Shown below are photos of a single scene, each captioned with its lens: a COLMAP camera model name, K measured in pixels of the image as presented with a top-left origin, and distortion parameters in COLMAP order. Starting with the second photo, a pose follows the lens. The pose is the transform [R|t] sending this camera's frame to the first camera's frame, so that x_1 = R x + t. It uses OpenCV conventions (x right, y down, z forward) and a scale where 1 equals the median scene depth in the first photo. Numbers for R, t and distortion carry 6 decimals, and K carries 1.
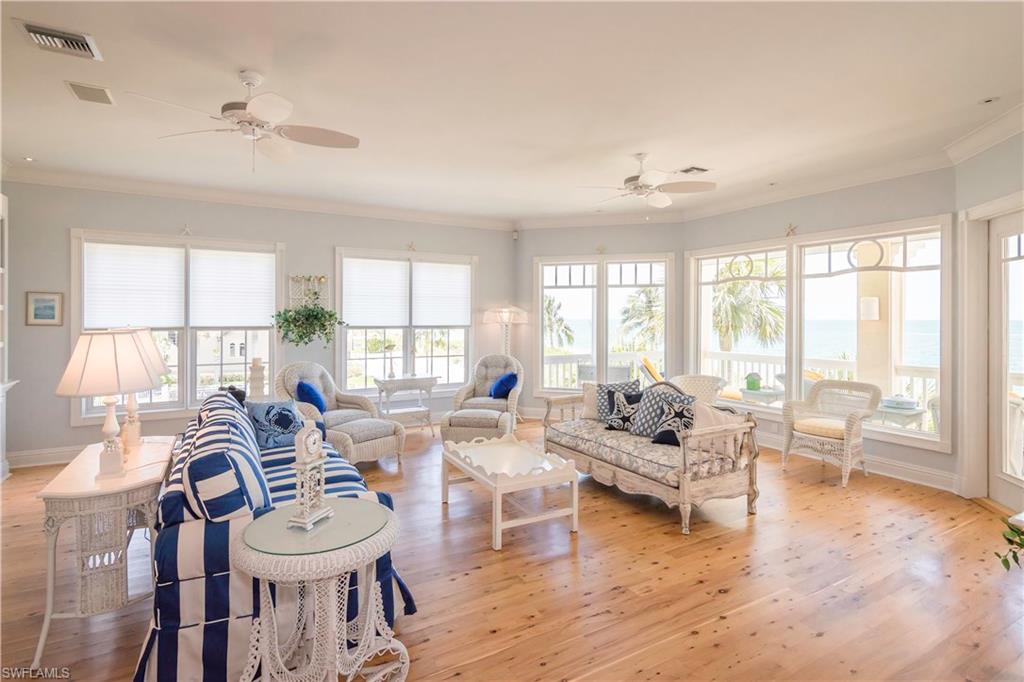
lens RADIAL K [[508.7, 0, 518.8], [0, 508.7, 319.8], [0, 0, 1]] dist [-0.000571, 0.000629]
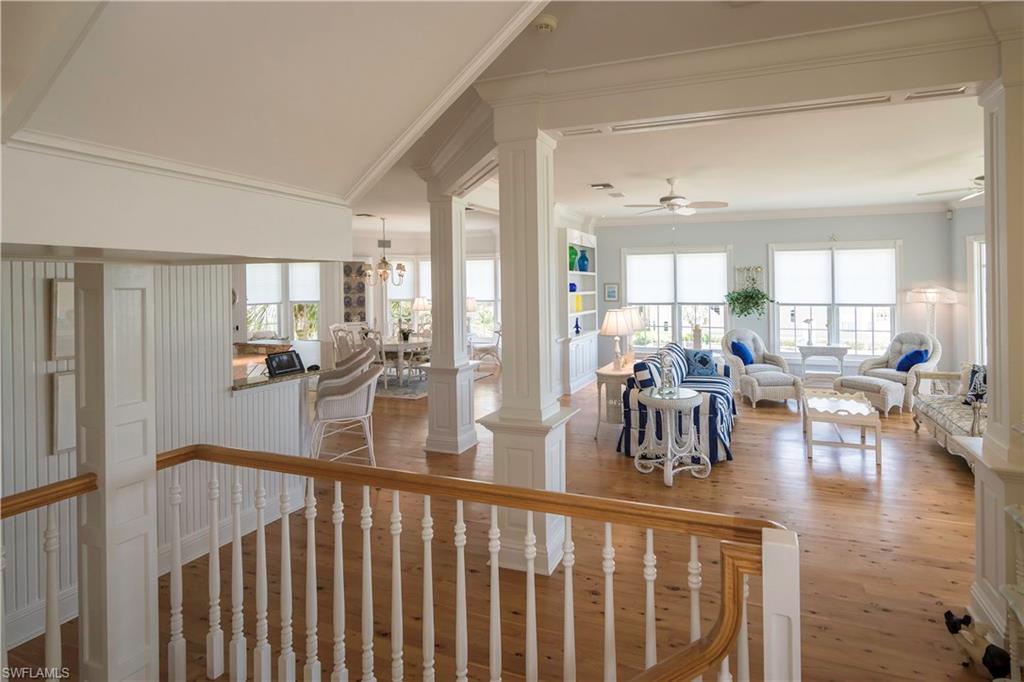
lens RADIAL K [[489.0, 0, 513.6], [0, 489.0, 289.8], [0, 0, 1]] dist [-0.000554, 0.000049]
pose [[0.552874, -0.009000, -0.833216, 0.351155], [0.014401, 0.999896, -0.001245, -0.032082], [0.833141, -0.011311, 0.552946, -0.280386]]
